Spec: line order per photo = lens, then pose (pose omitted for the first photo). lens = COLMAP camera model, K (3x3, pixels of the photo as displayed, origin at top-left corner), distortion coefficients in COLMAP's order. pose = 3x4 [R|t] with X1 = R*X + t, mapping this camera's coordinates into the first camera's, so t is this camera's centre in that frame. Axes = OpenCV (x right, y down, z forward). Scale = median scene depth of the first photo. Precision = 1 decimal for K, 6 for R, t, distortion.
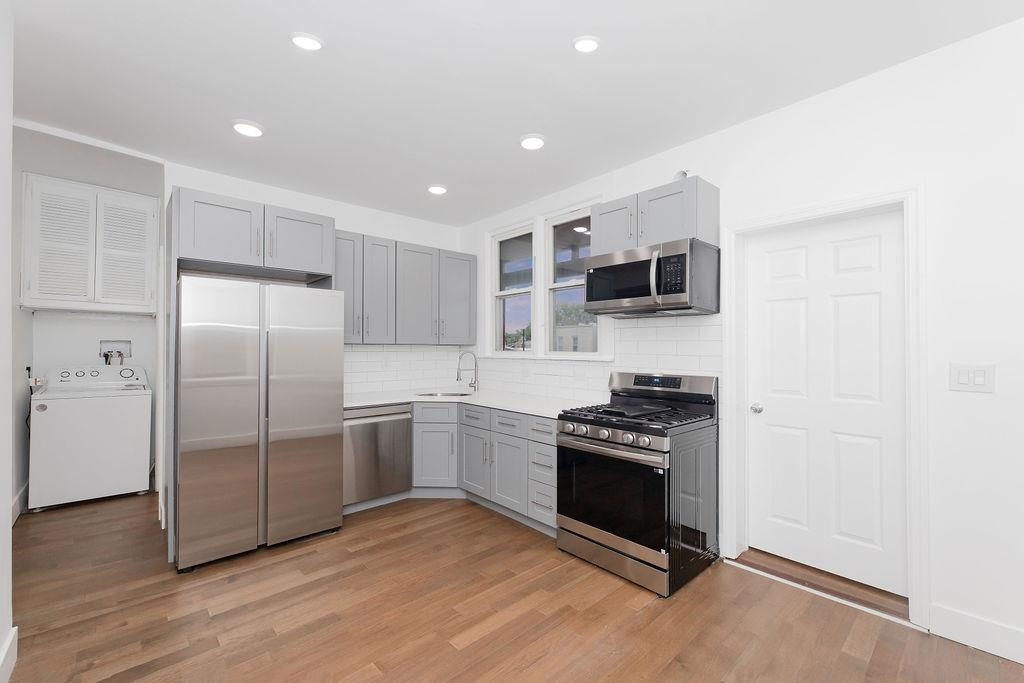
lens RADIAL K [[390.9, 0, 512.0], [0, 390.9, 341.5], [0, 0, 1]] dist [0.000474, 0.000117]
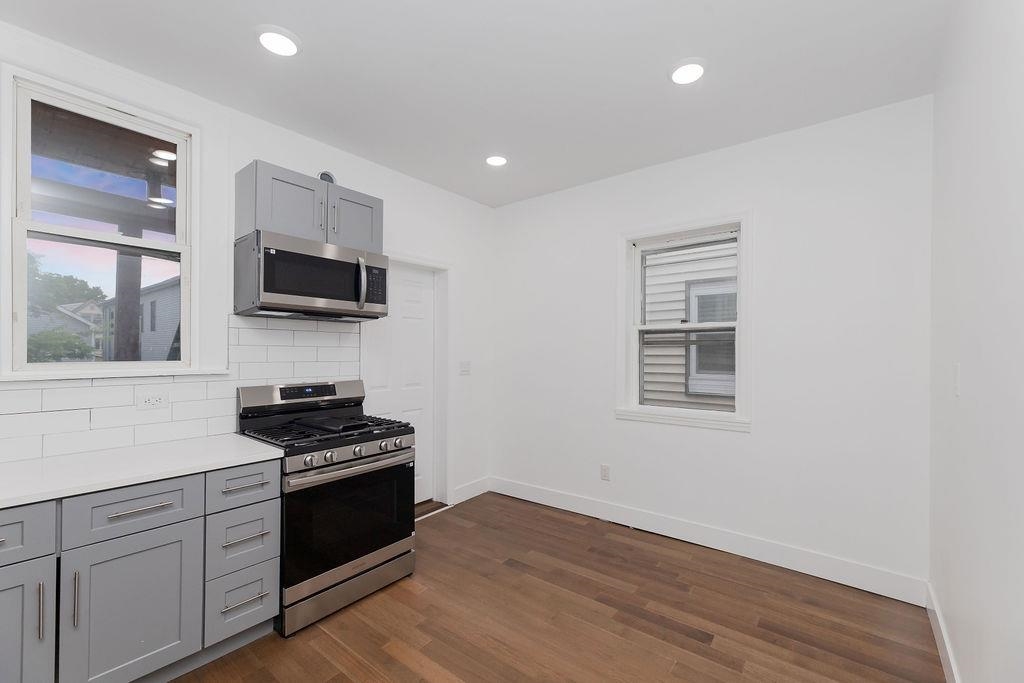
lens RADIAL K [[431.1, 0, 514.3], [0, 431.1, 347.3], [0, 0, 1]] dist [-0.000006, -0.000070]
pose [[-0.125501, 0.004085, 0.992085, -0.922999], [-0.015970, 0.999854, -0.006137, -0.001331], [-0.991965, -0.016614, -0.125417, 0.898945]]
